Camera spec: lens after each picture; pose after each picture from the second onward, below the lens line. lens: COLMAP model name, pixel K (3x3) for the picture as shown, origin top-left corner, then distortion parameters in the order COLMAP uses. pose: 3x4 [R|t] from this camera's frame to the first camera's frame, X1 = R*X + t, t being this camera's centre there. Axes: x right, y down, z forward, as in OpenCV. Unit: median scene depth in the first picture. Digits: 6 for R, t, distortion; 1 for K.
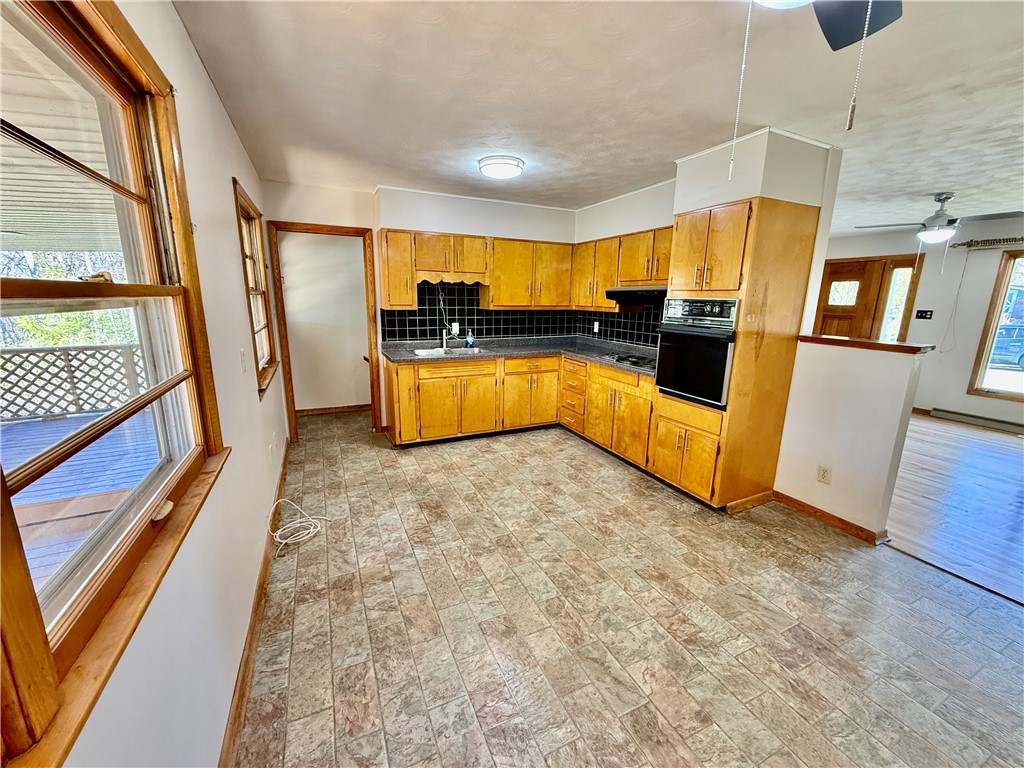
lens RADIAL K [[405.8, 0, 512.0], [0, 405.8, 384.0], [0, 0, 1]] dist [0.000451, 0.000151]
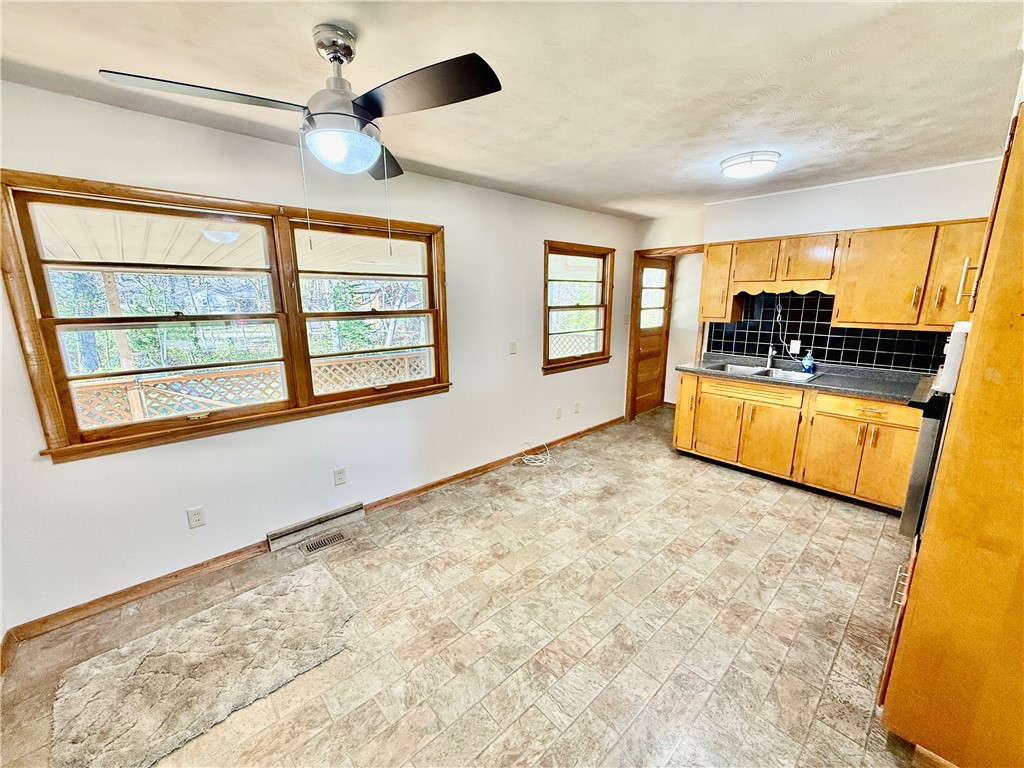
lens RADIAL K [[417.0, 0, 508.8], [0, 417.0, 344.8], [0, 0, 1]] dist [0.001281, 0.000222]
pose [[0.293445, 0.095403, -0.951204, 0.650991], [-0.194023, 0.980243, 0.038459, -0.077908], [0.936080, 0.173270, 0.306158, 0.242472]]
